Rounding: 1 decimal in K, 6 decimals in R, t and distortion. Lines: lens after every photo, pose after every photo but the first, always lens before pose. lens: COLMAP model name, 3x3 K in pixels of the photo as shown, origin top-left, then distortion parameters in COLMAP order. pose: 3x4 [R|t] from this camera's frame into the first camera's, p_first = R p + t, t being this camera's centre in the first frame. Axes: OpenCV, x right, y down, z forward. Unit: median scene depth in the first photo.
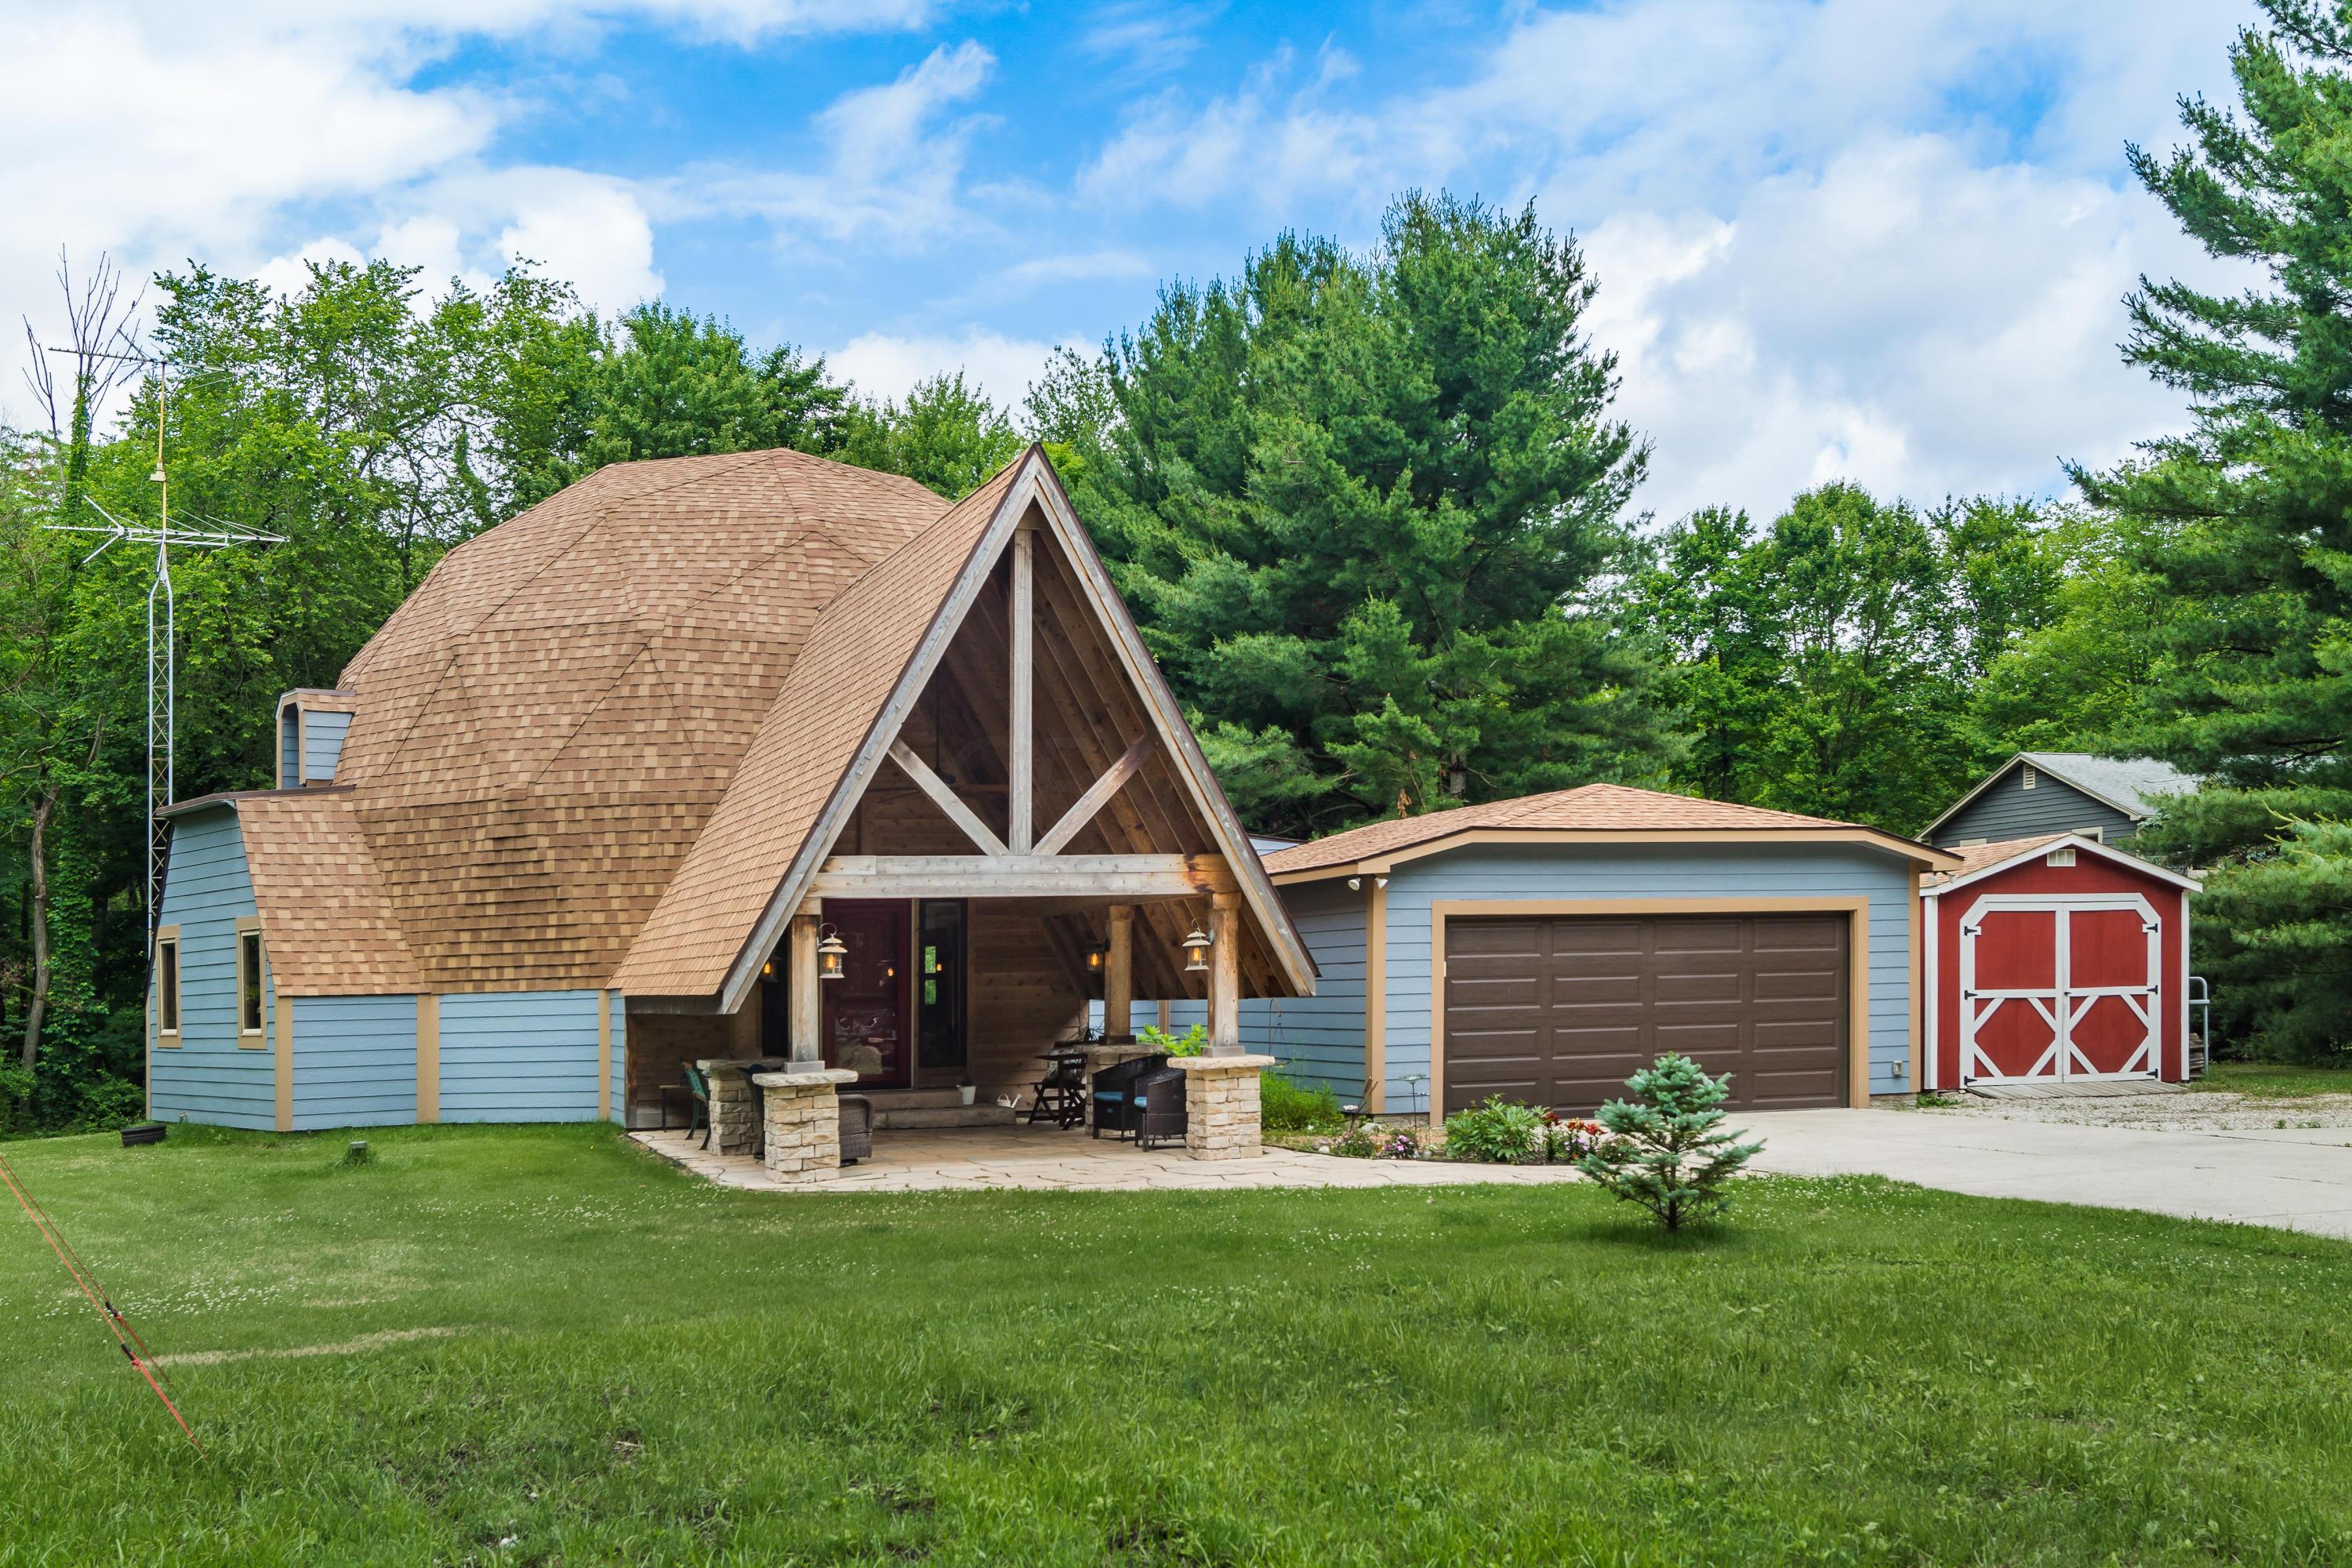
lens RADIAL K [[2254.2, 0, 1178.9], [0, 2254.2, 815.9], [0, 0, 1]] dist [-0.009094, -0.010179]
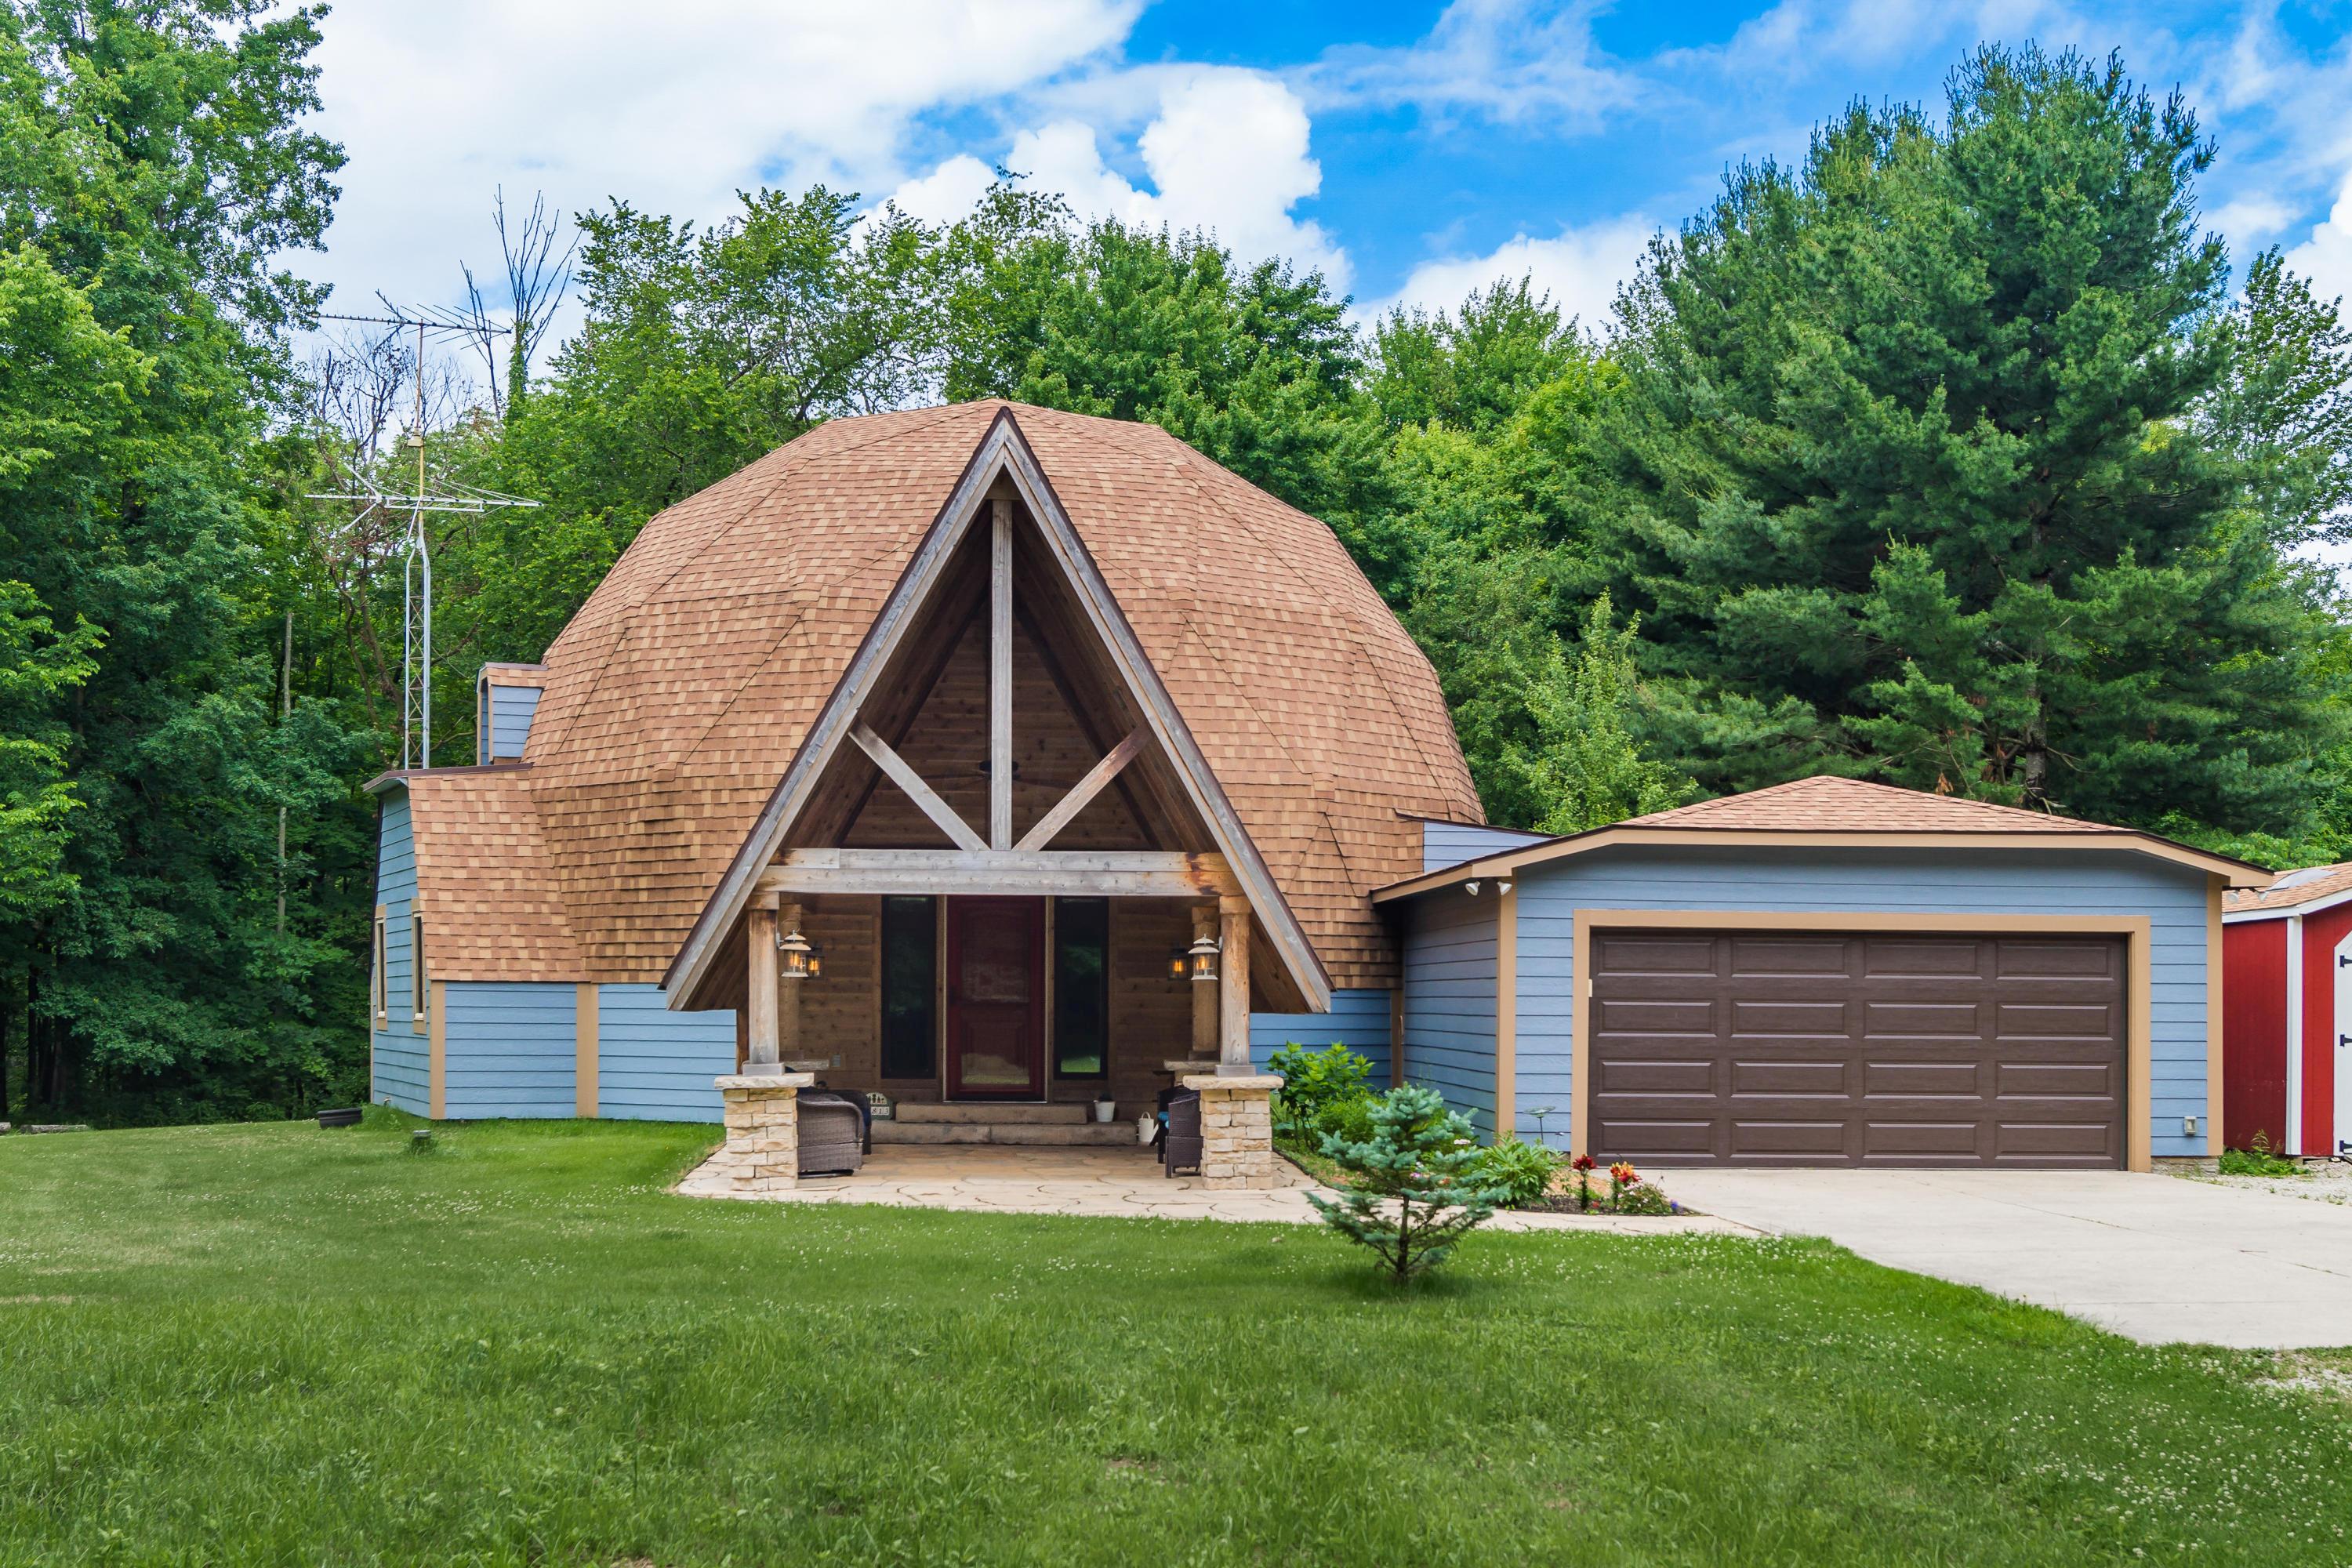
lens RADIAL K [[2649.2, 0, 1176.0], [0, 2649.2, 784.0], [0, 0, 1]] dist [-0.014938, -0.015248]
pose [[0.967305, 0.010905, -0.253383, 0.190536], [-0.011863, 0.999927, -0.002253, -0.005722], [0.253340, 0.005185, 0.967364, -0.024811]]
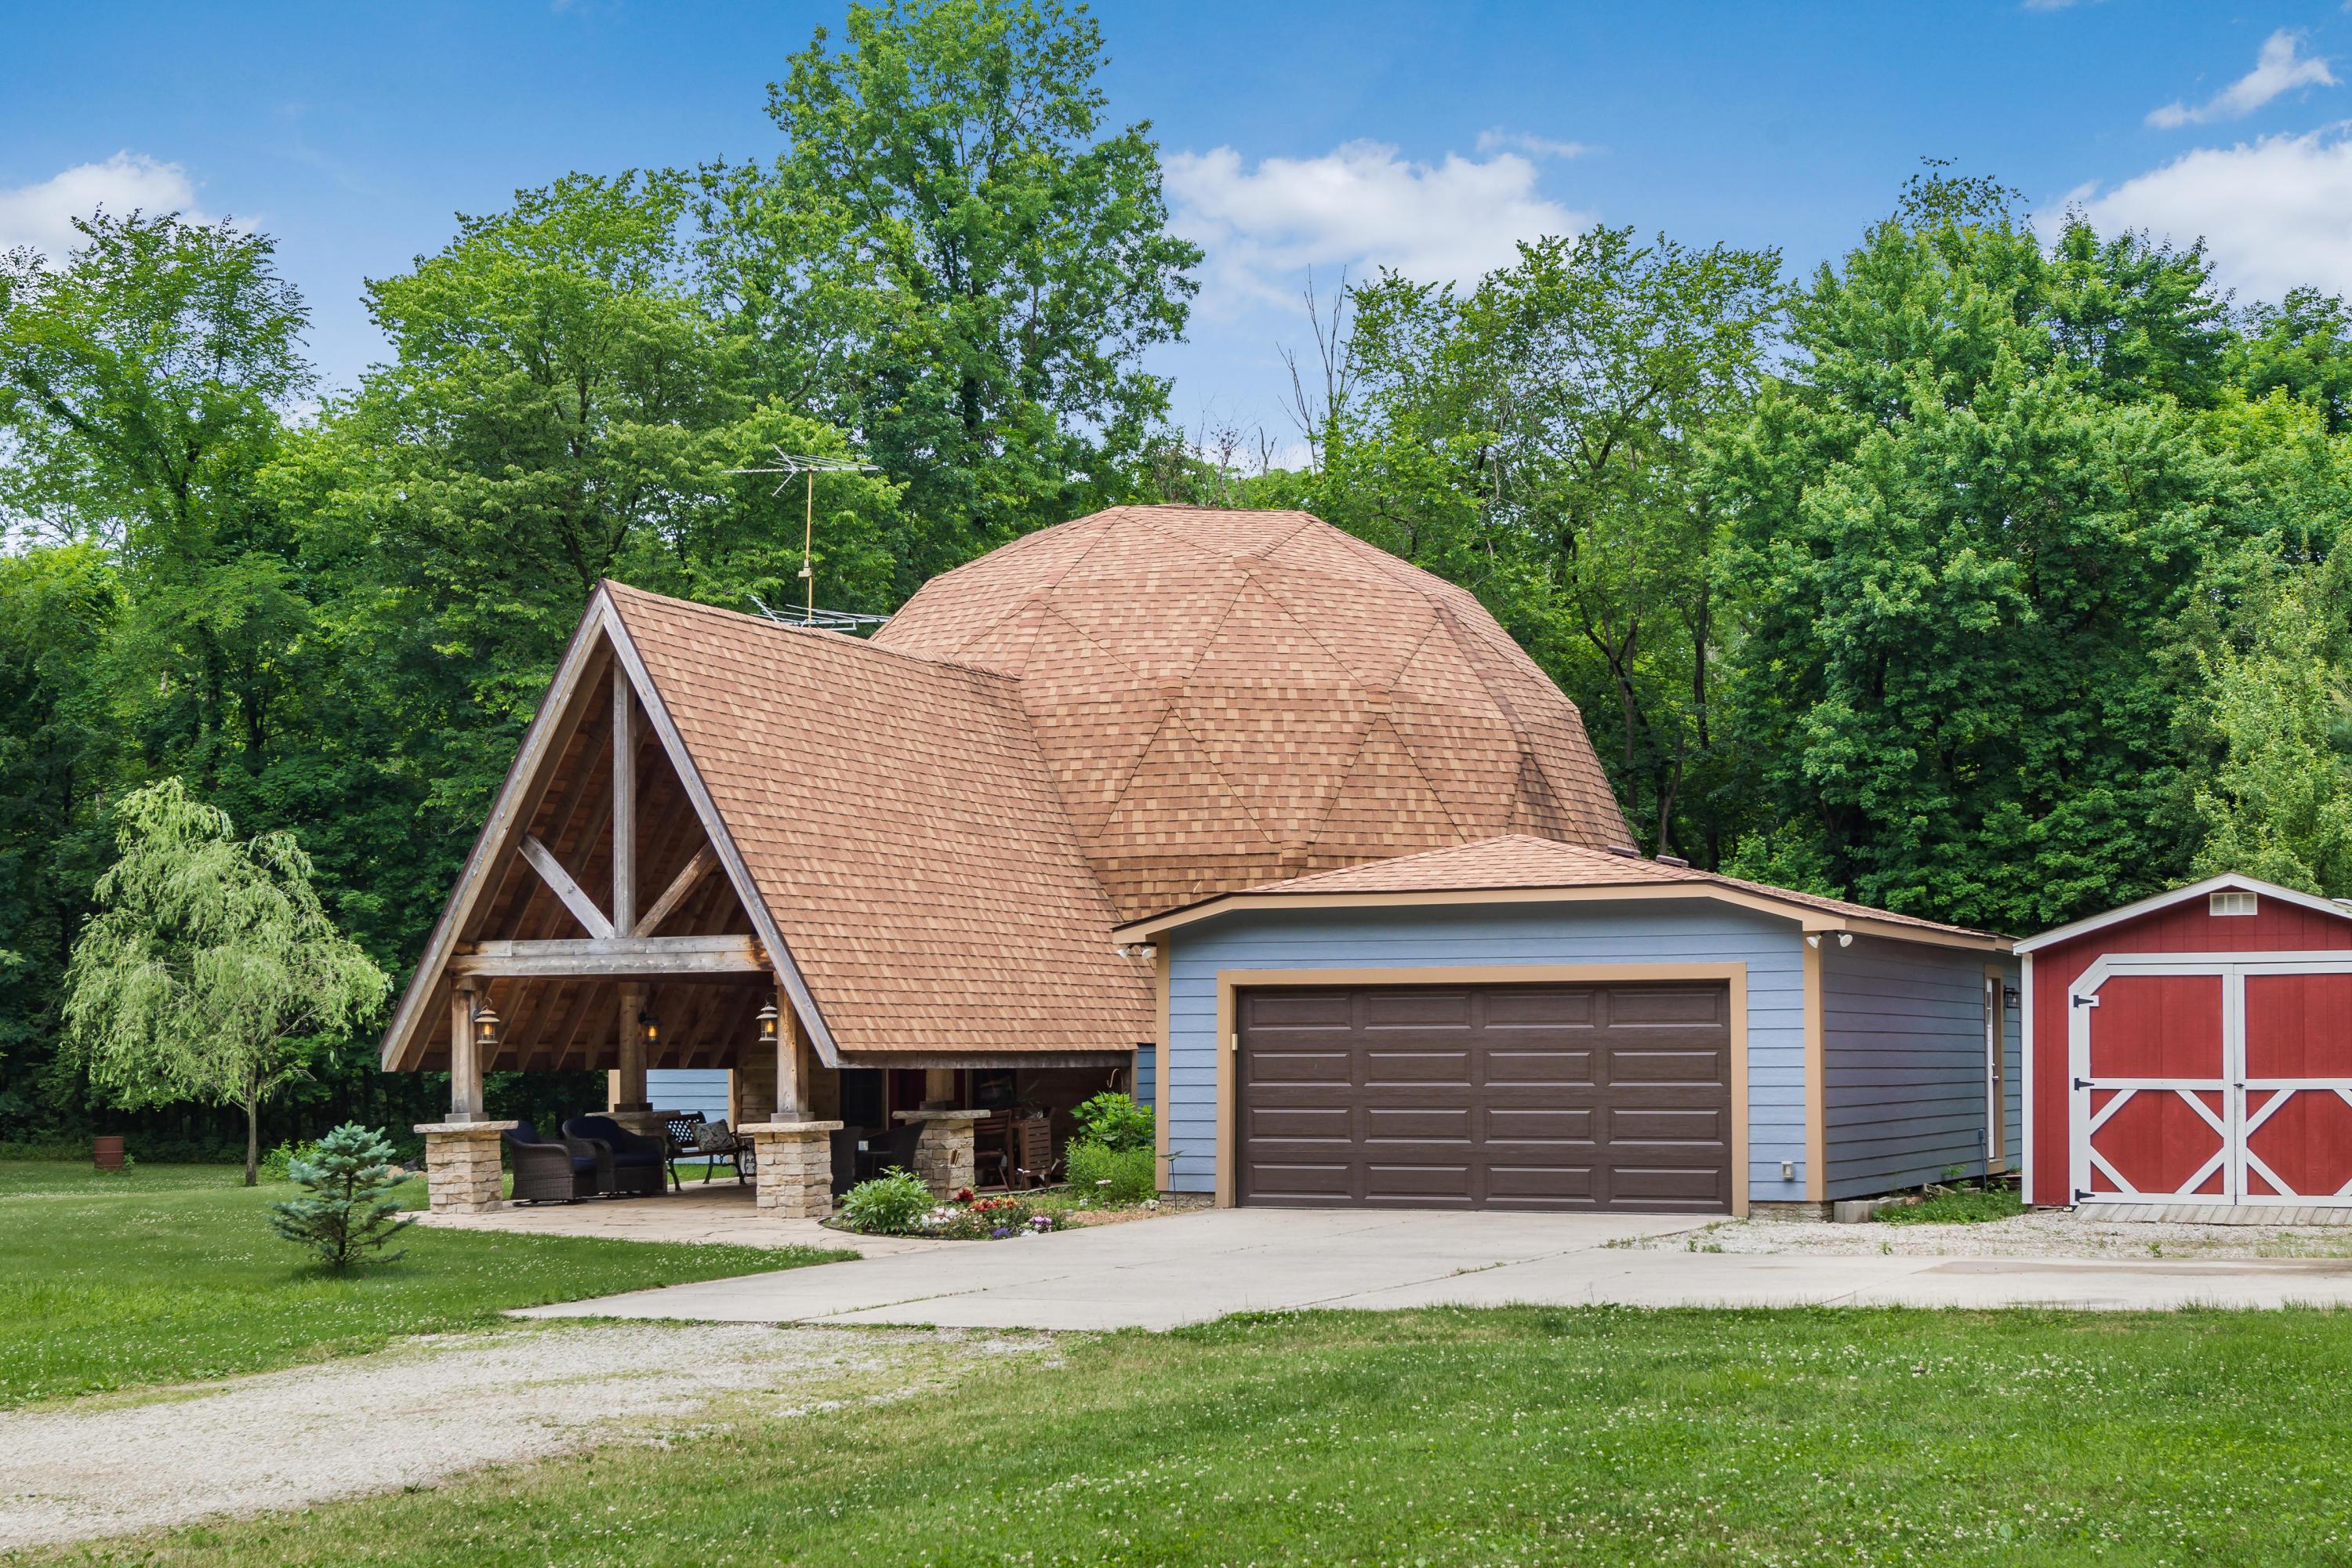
lens RADIAL K [[2800.2, 0, 1176.0], [0, 2800.2, 784.0], [0, 0, 1]] dist [-0.015109, 0.029587]
pose [[0.779726, -0.040652, -0.624799, 0.710697], [0.034238, 0.999165, -0.022282, -0.012950], [0.625184, -0.004018, 0.780467, 0.053525]]
